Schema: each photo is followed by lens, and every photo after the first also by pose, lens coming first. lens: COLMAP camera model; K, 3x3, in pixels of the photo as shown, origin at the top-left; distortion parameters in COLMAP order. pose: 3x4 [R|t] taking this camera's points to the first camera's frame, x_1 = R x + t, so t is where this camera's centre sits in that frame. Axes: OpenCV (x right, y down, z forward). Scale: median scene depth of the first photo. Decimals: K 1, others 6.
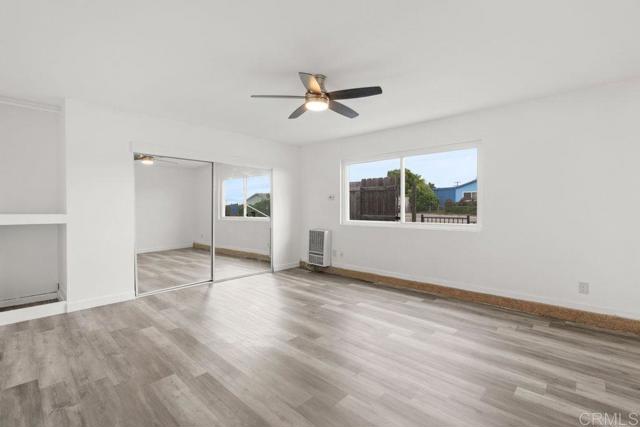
lens RADIAL K [[294.3, 0, 320.3], [0, 294.3, 211.2], [0, 0, 1]] dist [-0.002572, -0.000012]
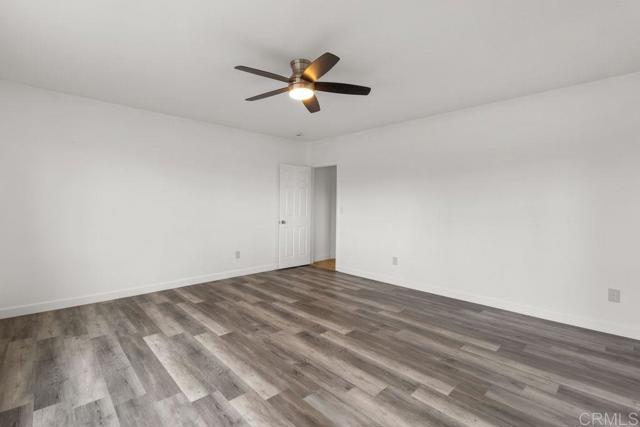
lens RADIAL K [[294.3, 0, 319.7], [0, 294.3, 211.5], [0, 0, 1]] dist [-0.002572, -0.000012]
pose [[-0.998270, -0.012855, 0.057380, -0.117641], [-0.010885, 0.999345, 0.034514, -0.020737], [-0.057786, 0.033830, -0.997756, 1.800544]]
